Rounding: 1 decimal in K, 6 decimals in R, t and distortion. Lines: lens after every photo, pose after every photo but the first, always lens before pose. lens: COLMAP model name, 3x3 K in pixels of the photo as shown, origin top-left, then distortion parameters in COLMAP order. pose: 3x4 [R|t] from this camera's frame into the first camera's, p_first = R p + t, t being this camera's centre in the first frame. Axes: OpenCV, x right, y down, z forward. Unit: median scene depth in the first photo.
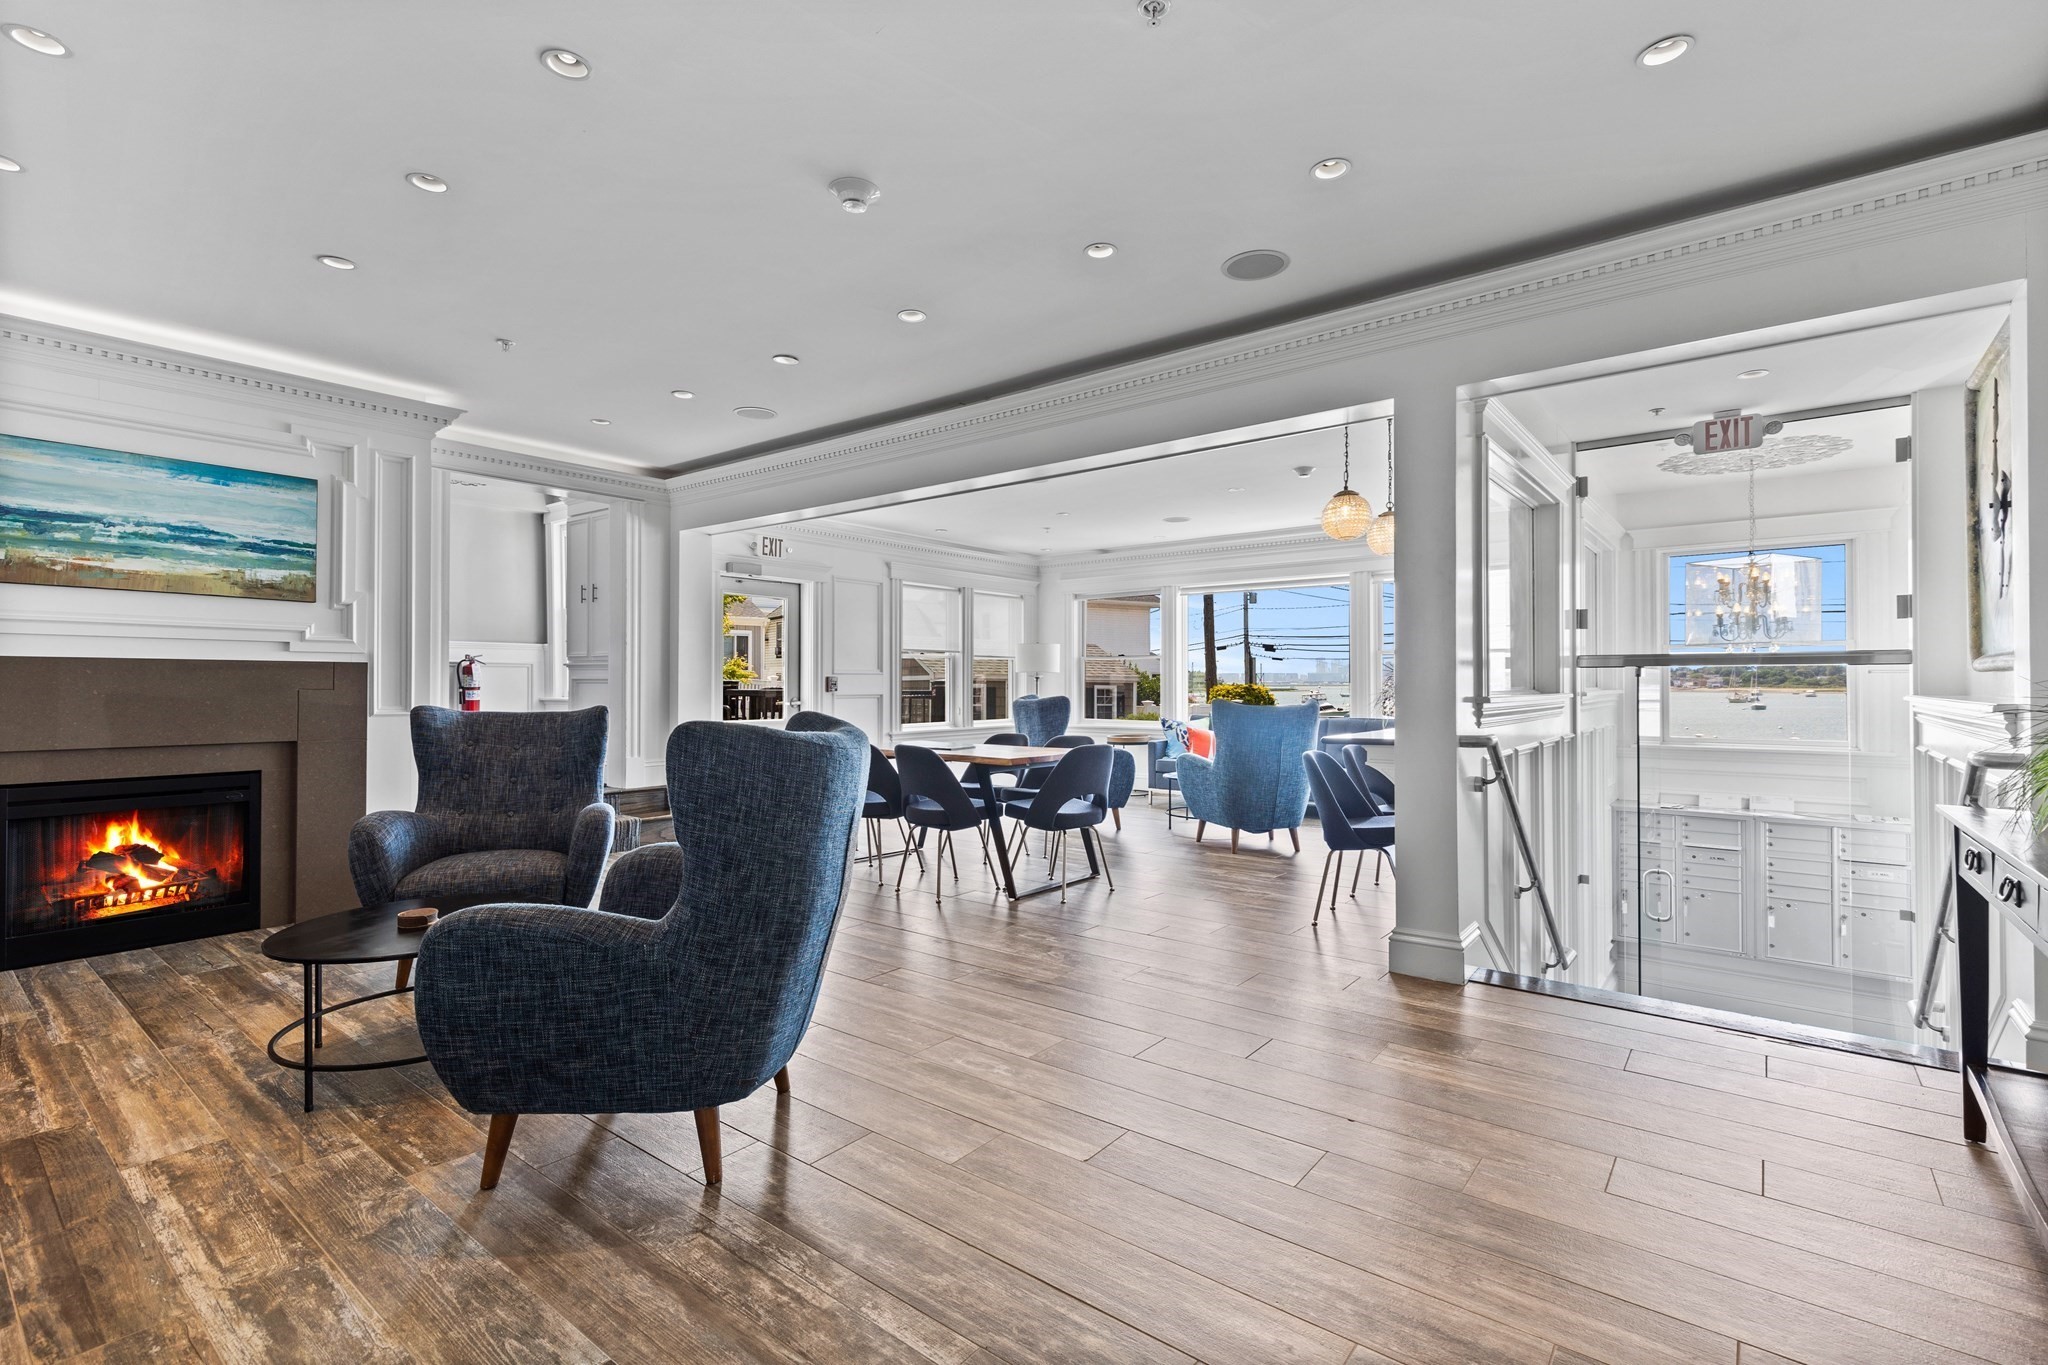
lens RADIAL K [[929.4, 0, 1024.9], [0, 929.4, 681.6], [0, 0, 1]] dist [0.002377, -0.001429]
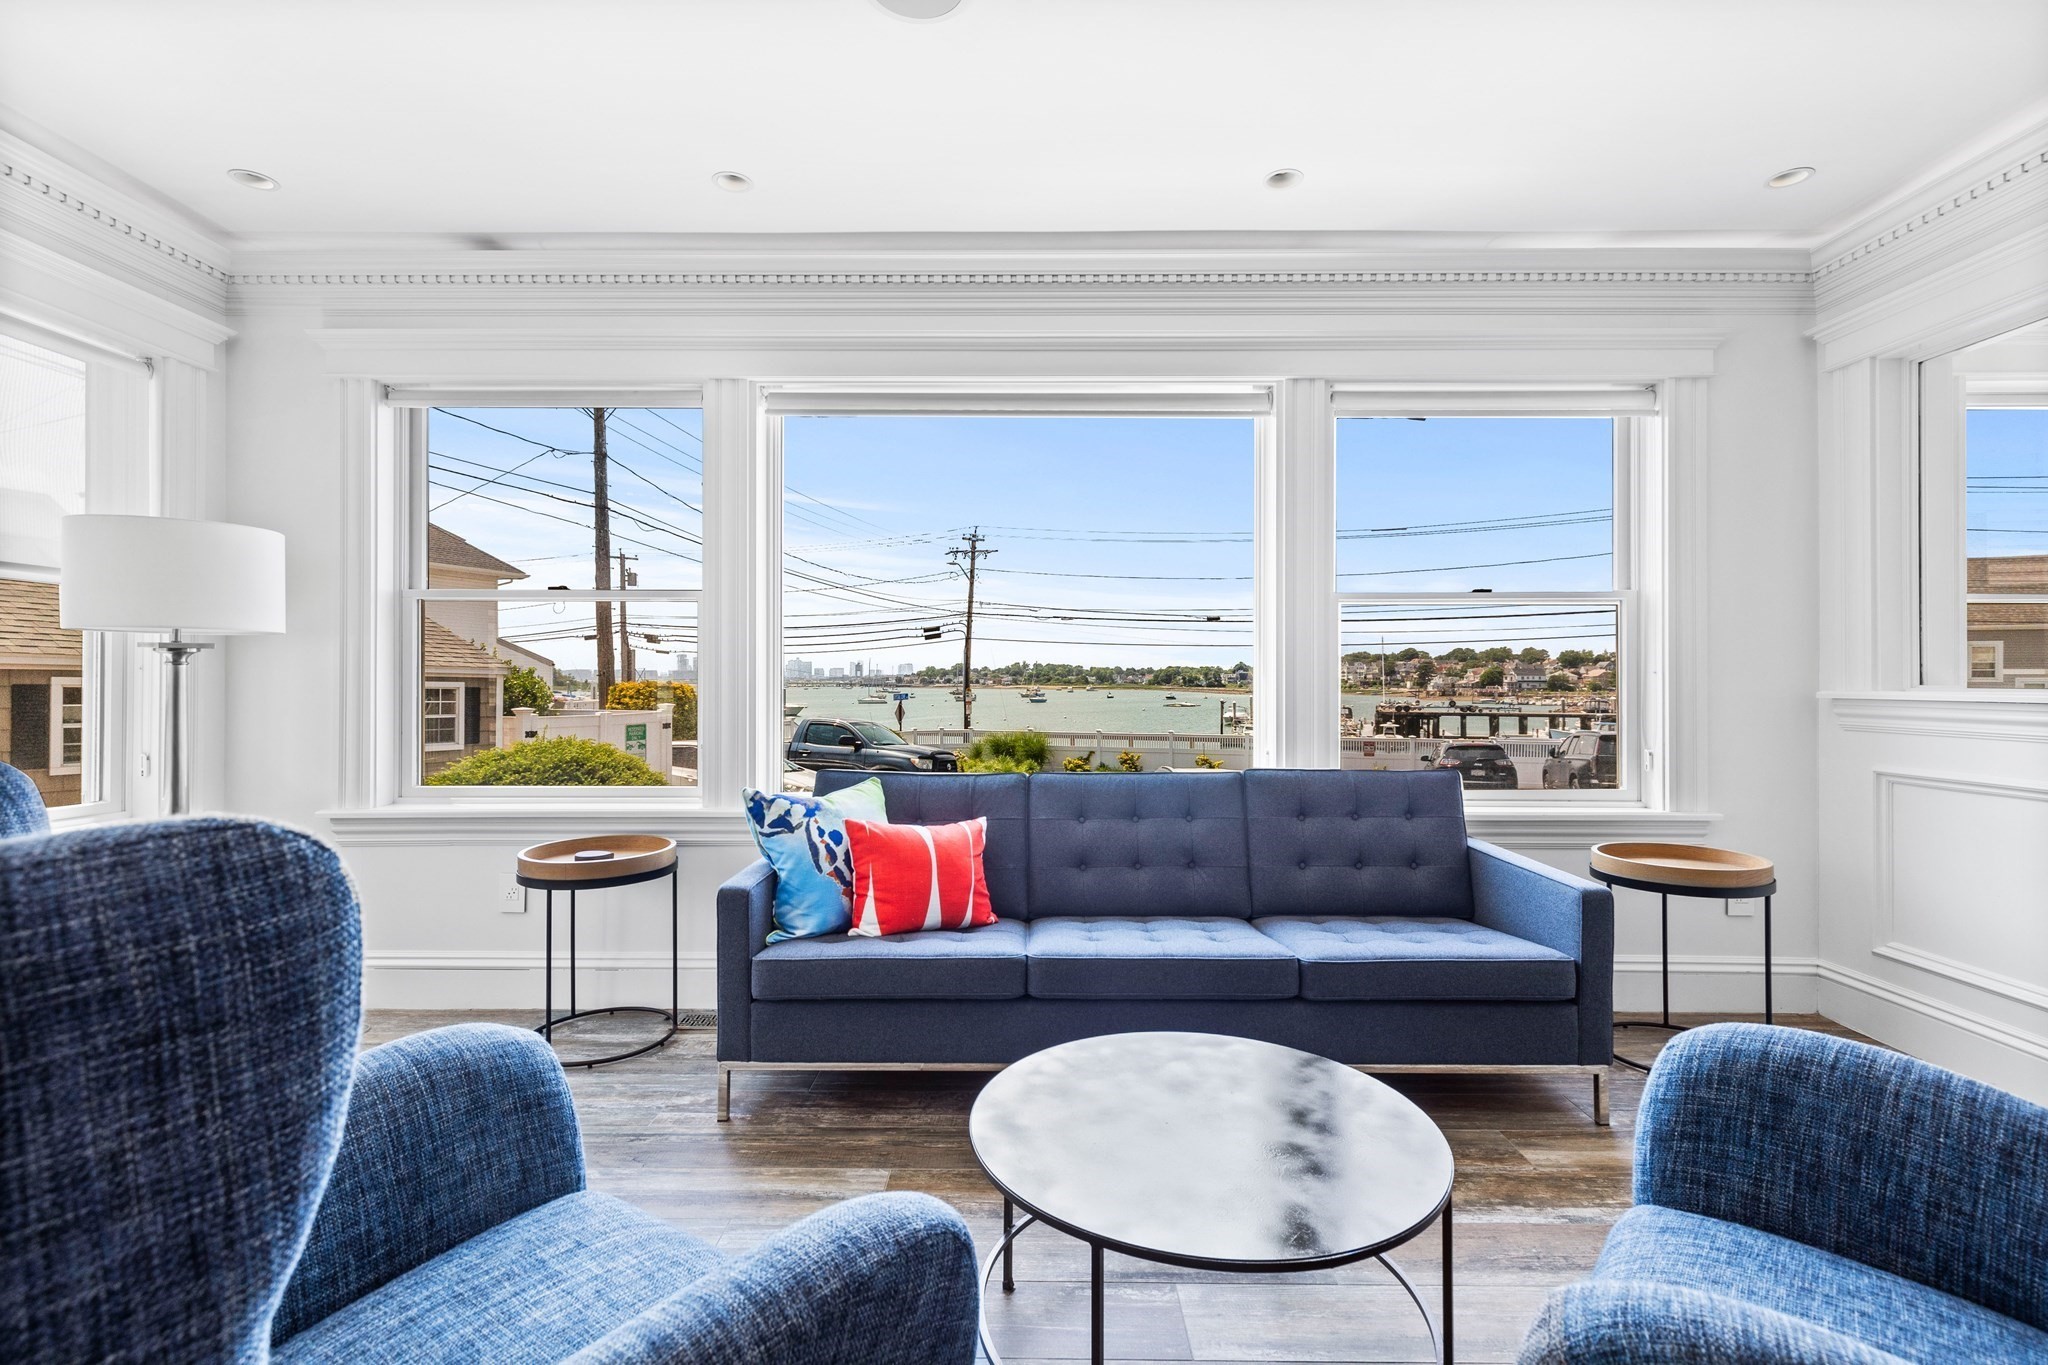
lens RADIAL K [[929.4, 0, 1026.5], [0, 929.4, 688.7], [0, 0, 1]] dist [0.002377, -0.001429]
pose [[0.785787, -0.002565, 0.618492, 0.030293], [-0.003504, 0.999957, 0.008600, 0.003444], [-0.618488, -0.008925, 0.785744, 0.616338]]
